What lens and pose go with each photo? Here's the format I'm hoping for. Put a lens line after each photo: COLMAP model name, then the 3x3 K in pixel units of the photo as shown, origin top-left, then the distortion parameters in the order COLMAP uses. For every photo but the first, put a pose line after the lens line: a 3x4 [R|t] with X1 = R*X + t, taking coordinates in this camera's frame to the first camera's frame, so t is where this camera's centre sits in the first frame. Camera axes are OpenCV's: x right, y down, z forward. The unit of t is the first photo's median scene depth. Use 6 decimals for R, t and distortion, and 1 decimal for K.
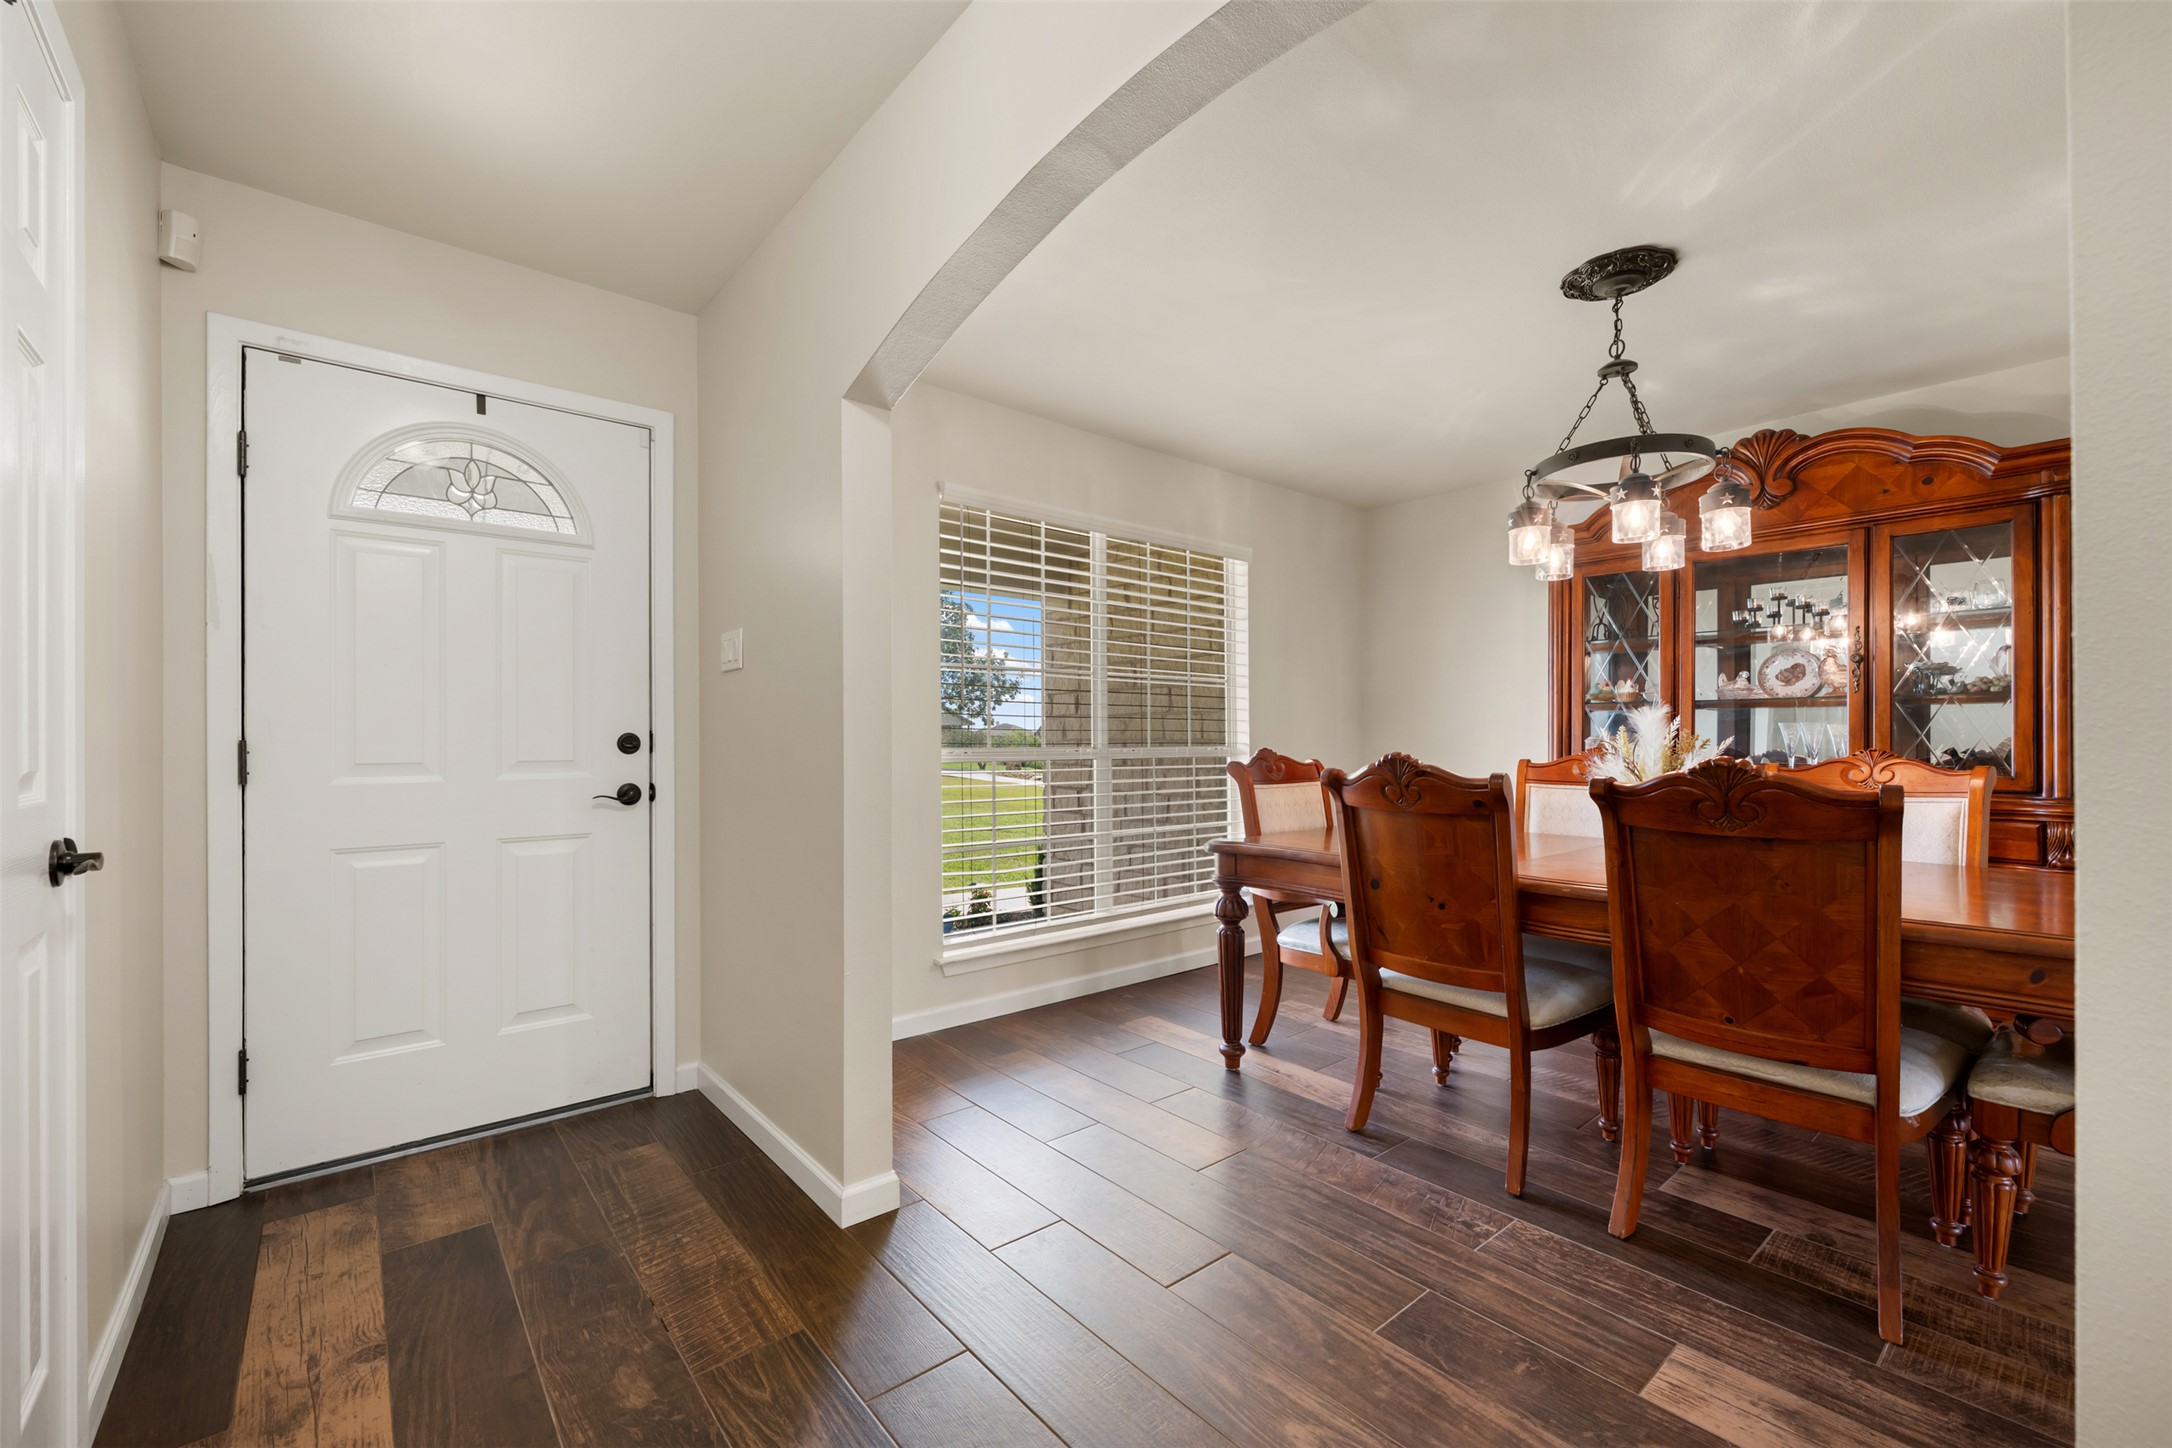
lens RADIAL K [[912.7, 0, 1086.0], [0, 912.7, 724.0], [0, 0, 1]] dist [0.000908, 0.000114]
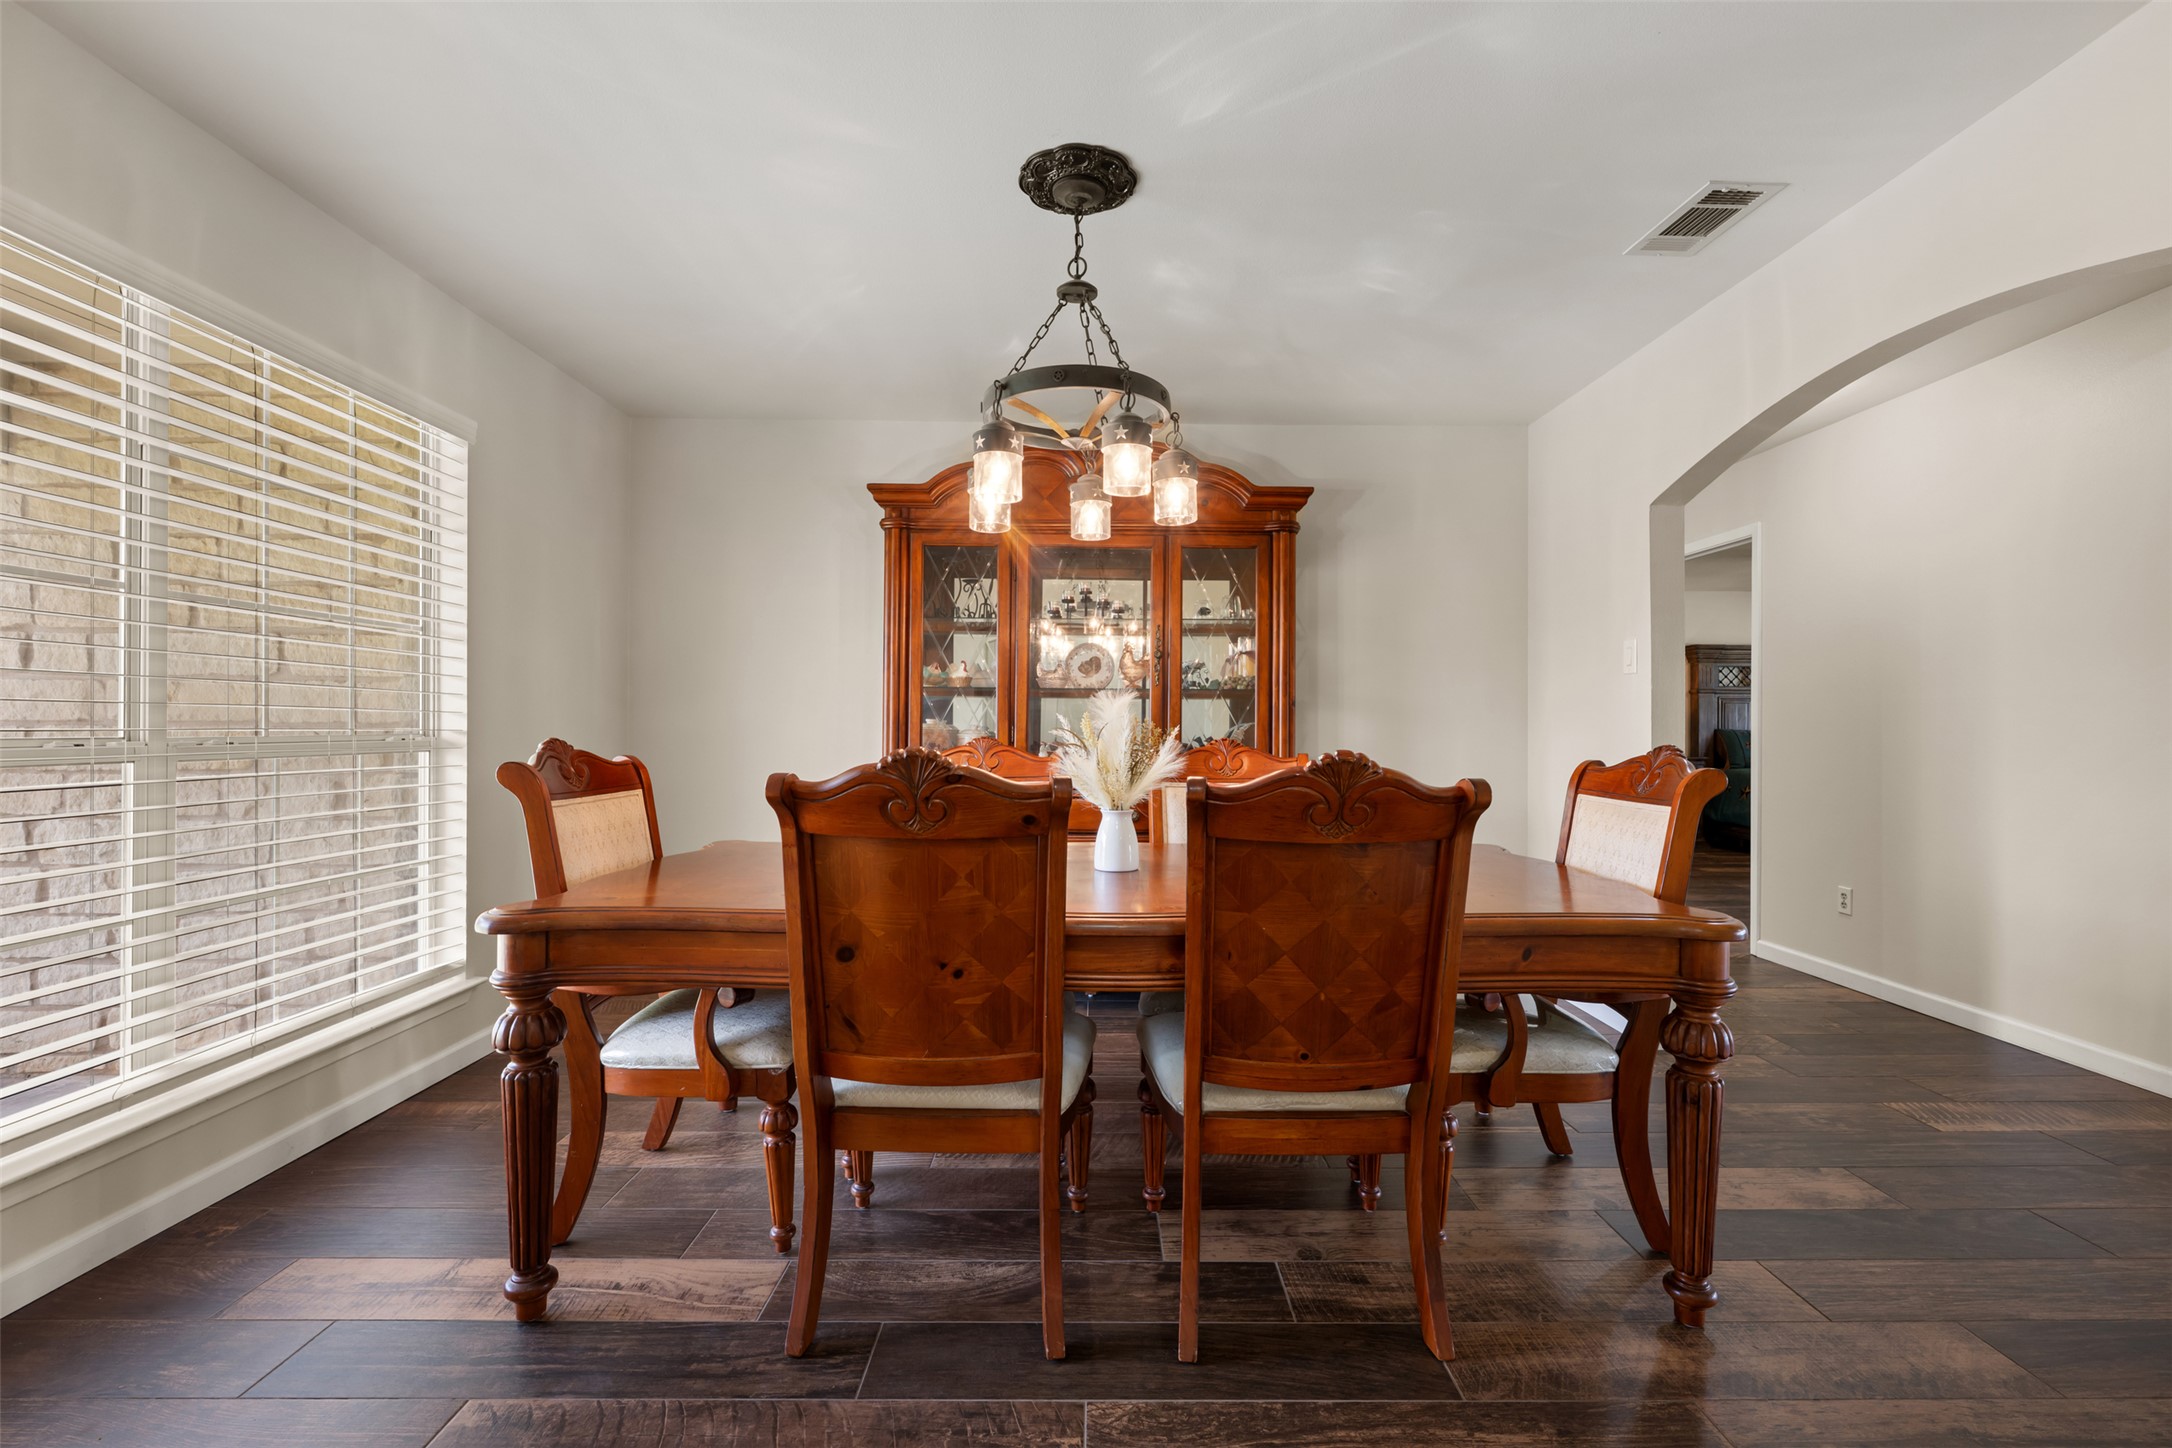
lens RADIAL K [[925.5, 0, 1082.0], [0, 925.5, 722.0], [0, 0, 1]] dist [0.000657, -0.000094]
pose [[0.633460, 0.010655, 0.773702, -0.081101], [-0.020065, 0.999795, 0.002660, 0.009070], [-0.773515, -0.017209, 0.633544, 0.475175]]
